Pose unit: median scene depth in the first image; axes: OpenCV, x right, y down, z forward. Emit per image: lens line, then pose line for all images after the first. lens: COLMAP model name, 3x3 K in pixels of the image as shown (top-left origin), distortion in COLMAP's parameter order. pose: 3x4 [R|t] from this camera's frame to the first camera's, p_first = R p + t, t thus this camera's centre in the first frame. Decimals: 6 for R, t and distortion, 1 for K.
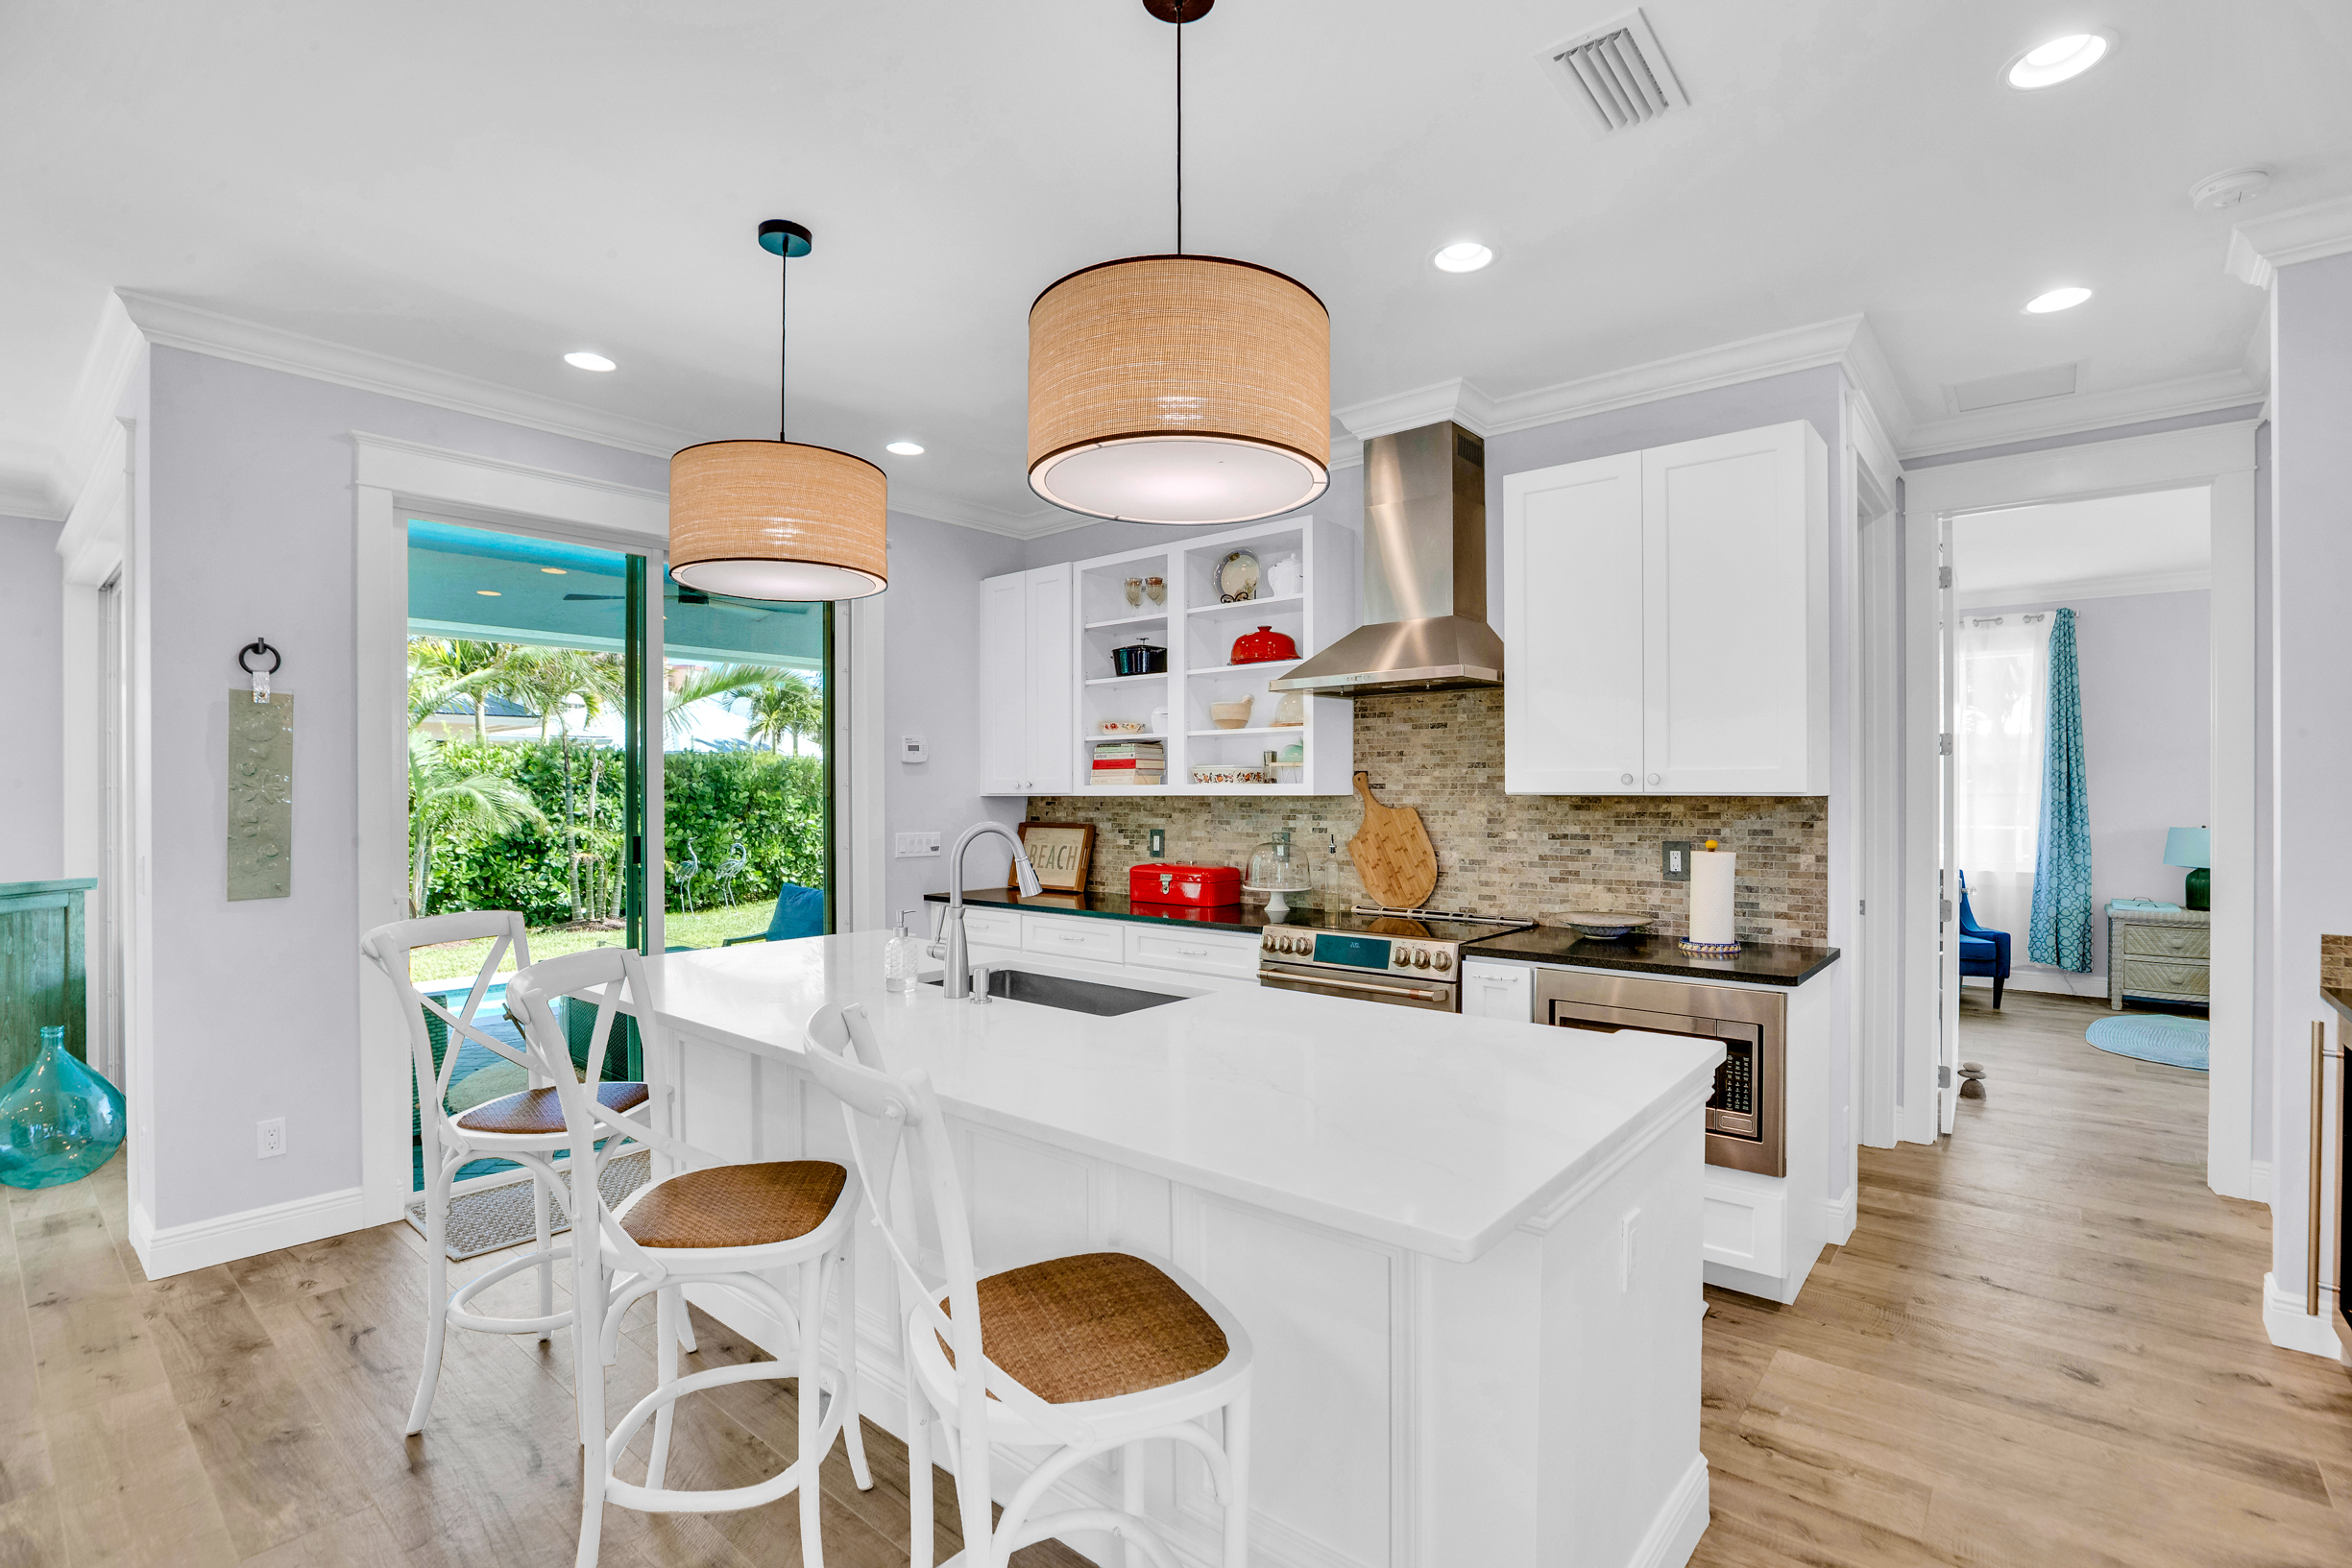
lens RADIAL K [[1080.3, 0, 1196.6], [0, 1080.3, 796.9], [0, 0, 1]] dist [-0.042836, 0.011738]
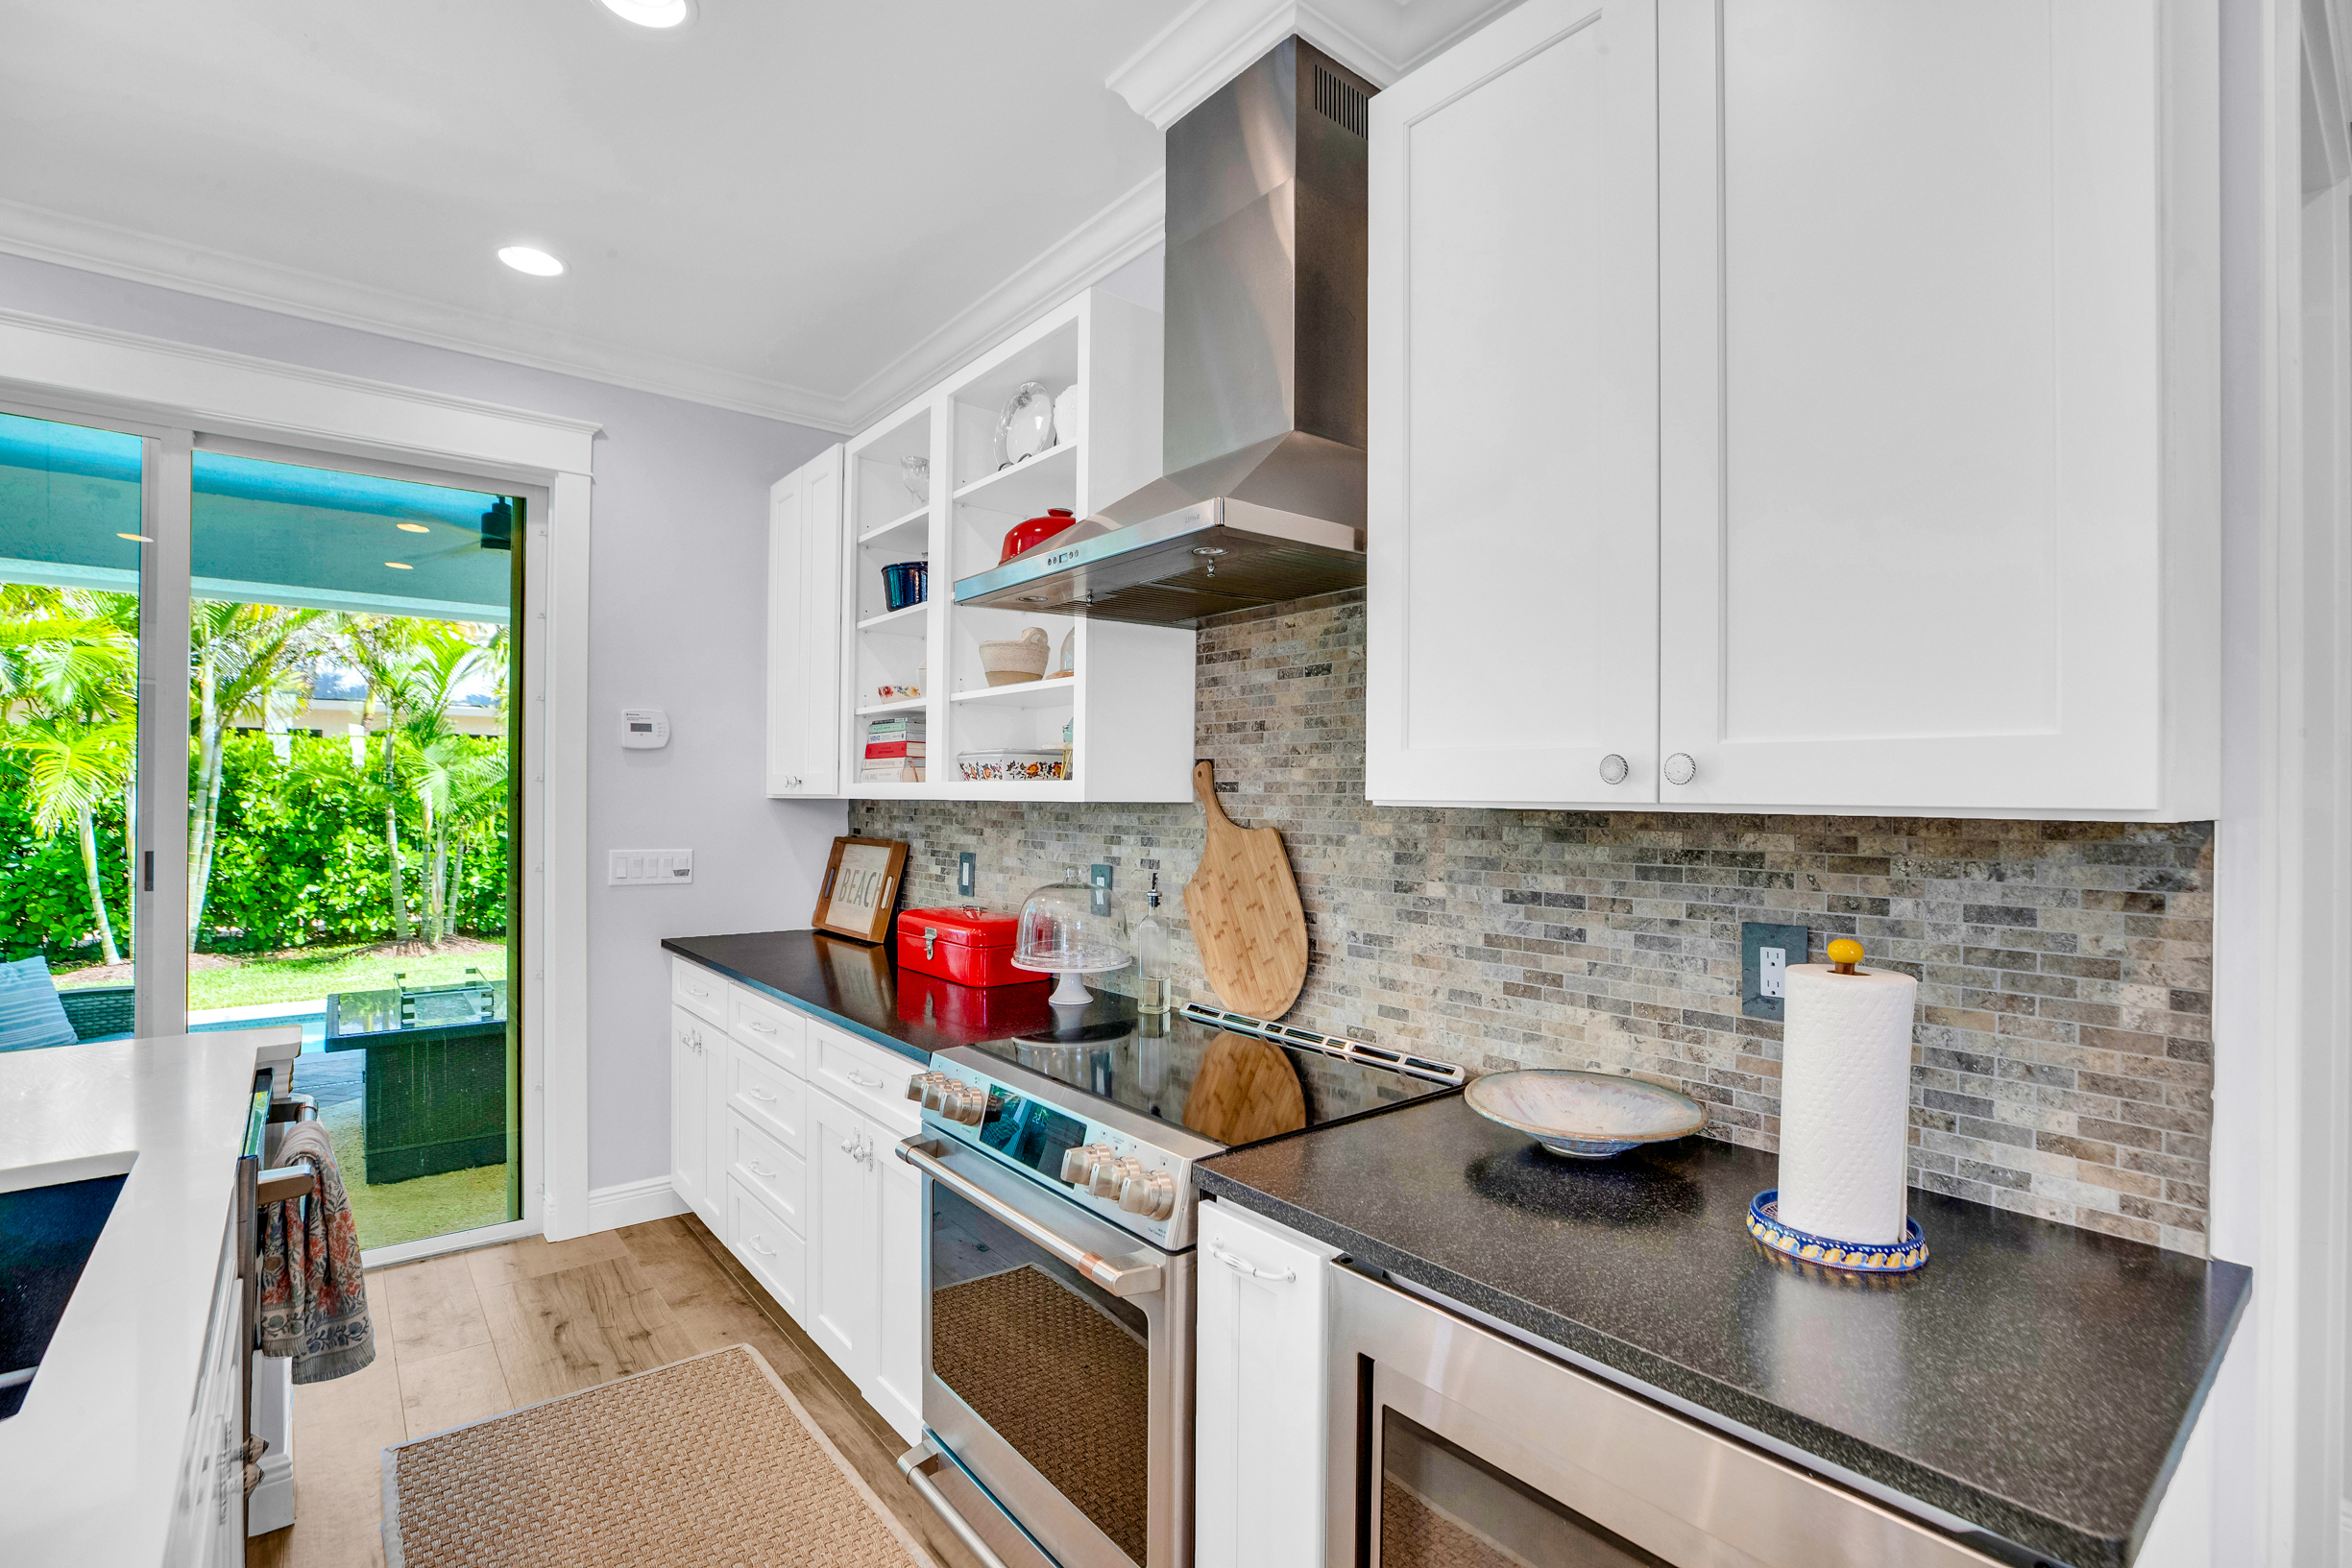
lens RADIAL K [[1080.3, 0, 1192.3], [0, 1080.3, 794.0], [0, 0, 1]] dist [-0.042836, 0.011738]
pose [[0.982607, 0.008898, -0.185486, 0.247881], [-0.010005, 0.999937, -0.005032, -0.003397], [0.185429, 0.006800, 0.982634, 0.454466]]
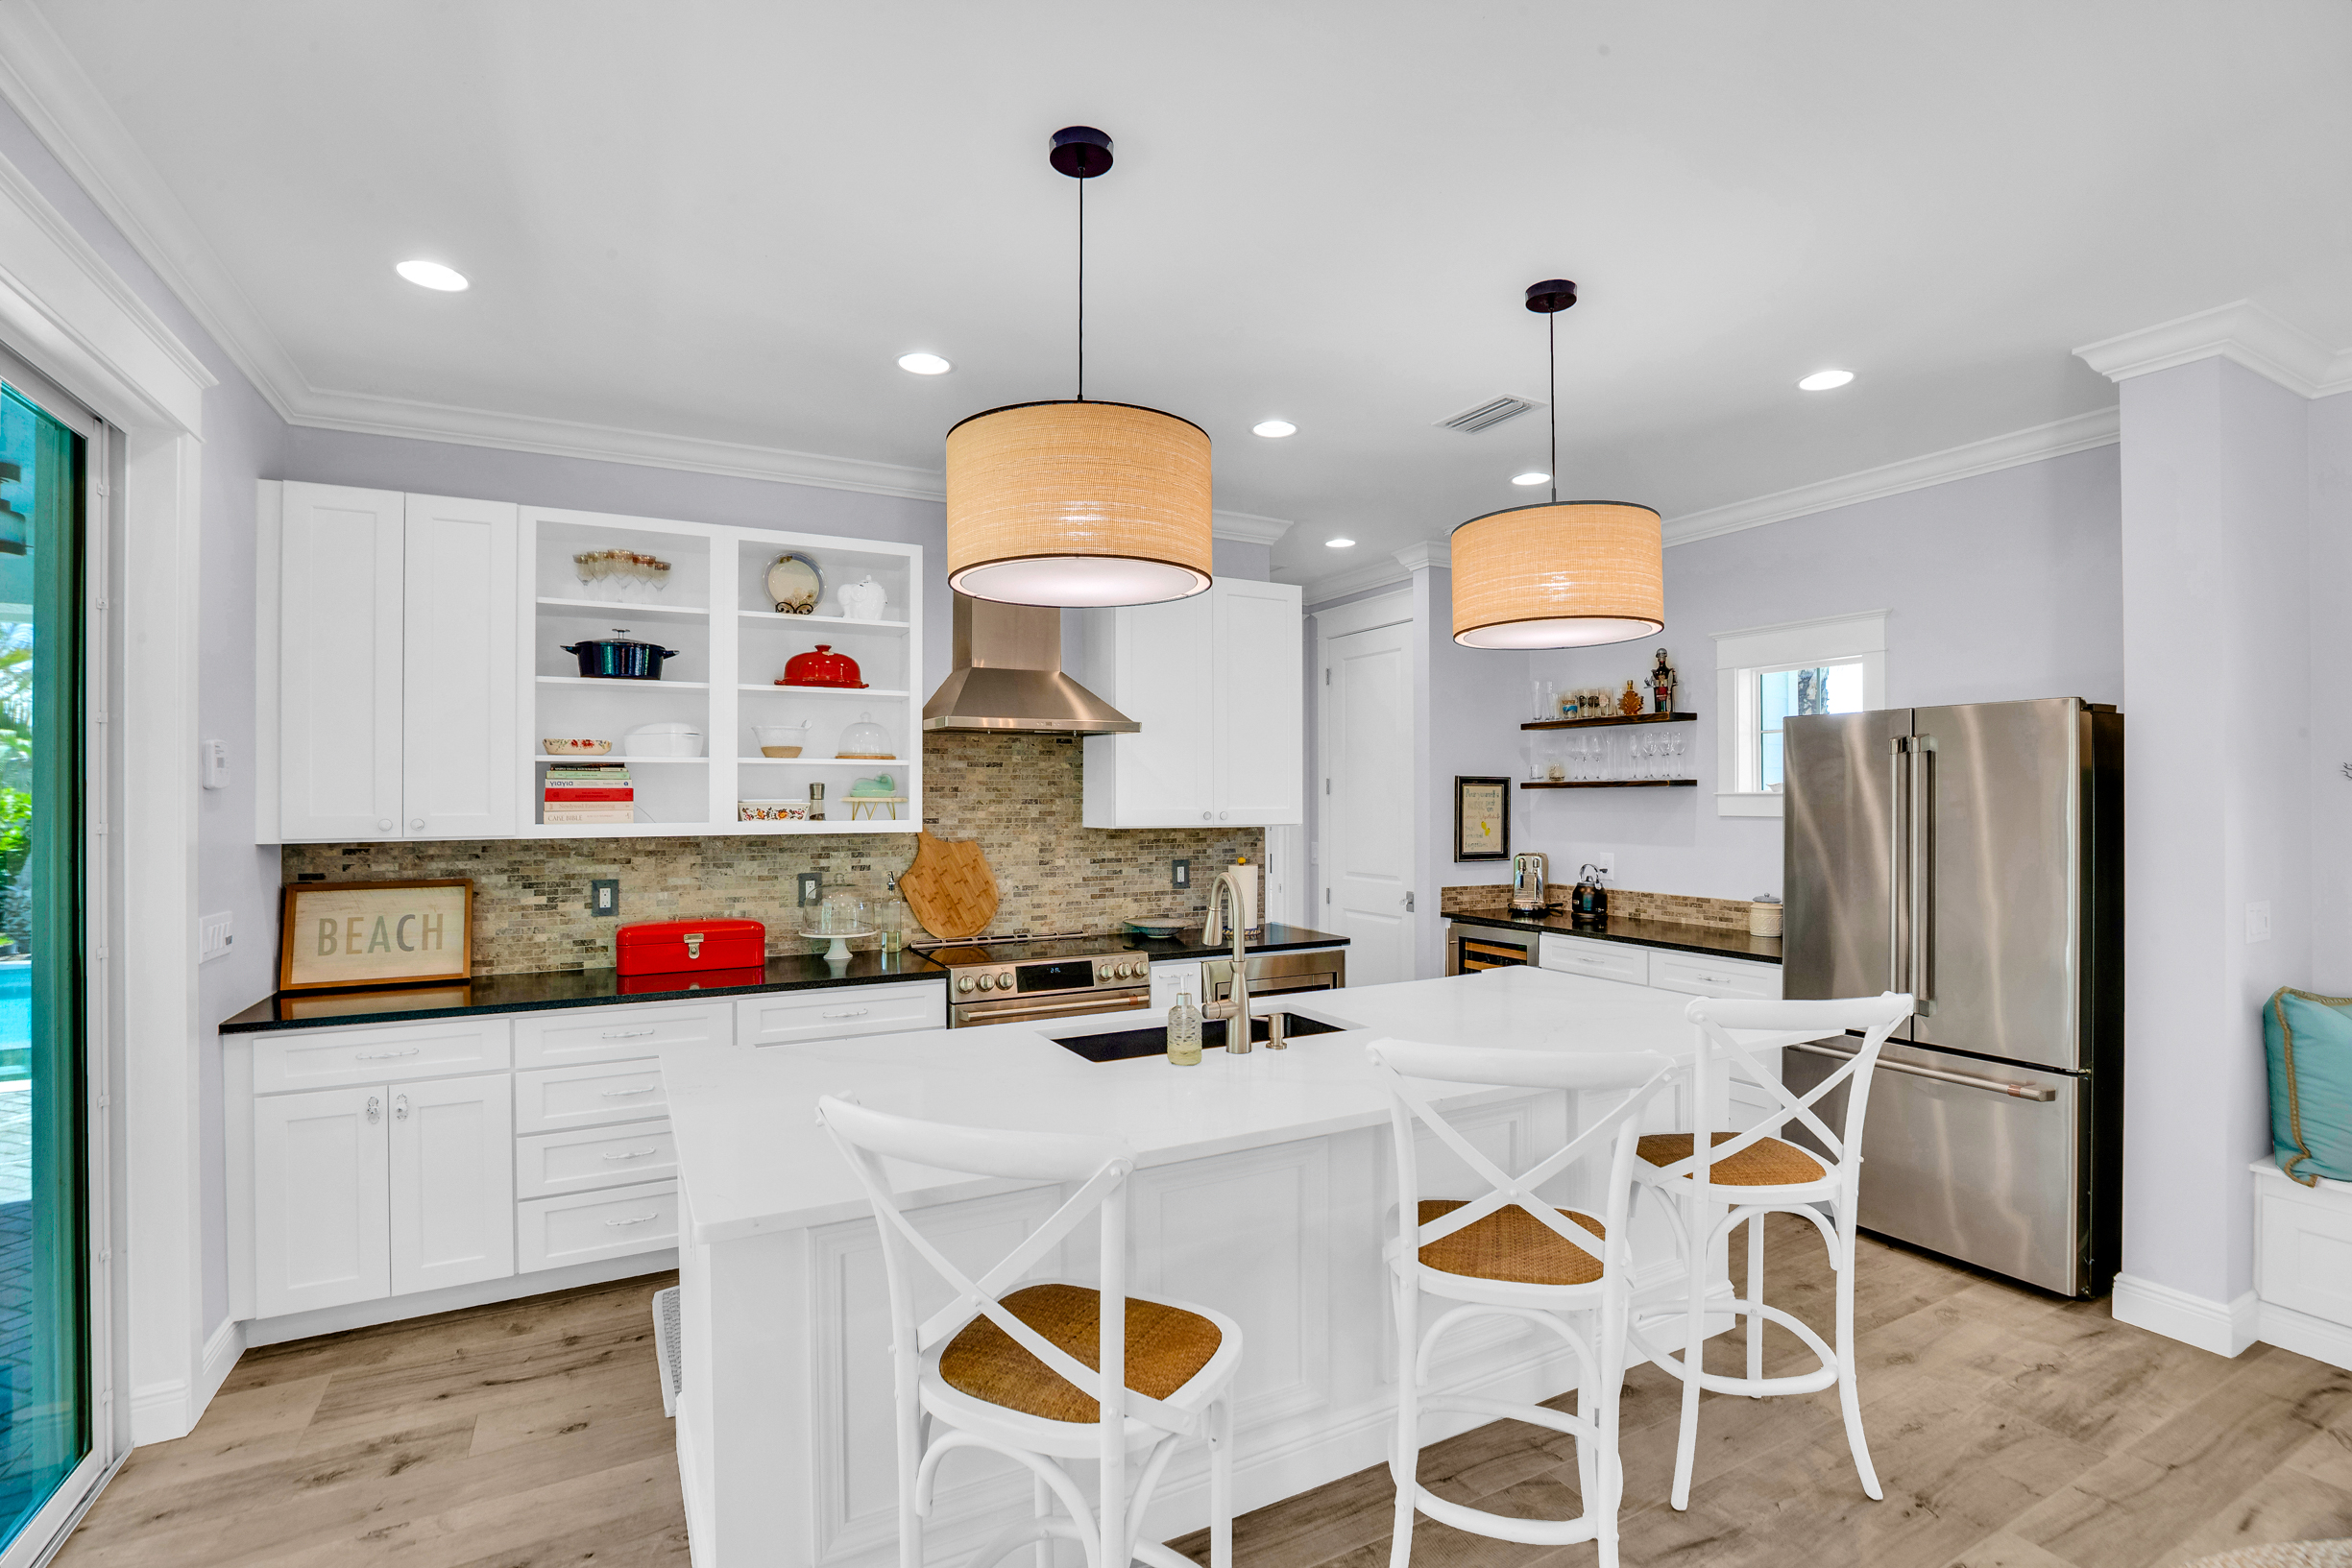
lens RADIAL K [[1080.3, 0, 1192.1], [0, 1080.3, 789.2], [0, 0, 1]] dist [-0.042836, 0.011738]
pose [[0.372647, 0.009038, 0.927929, -0.672274], [0.006183, 0.999906, -0.012223, -0.025611], [-0.927953, 0.010292, 0.372556, 0.387146]]
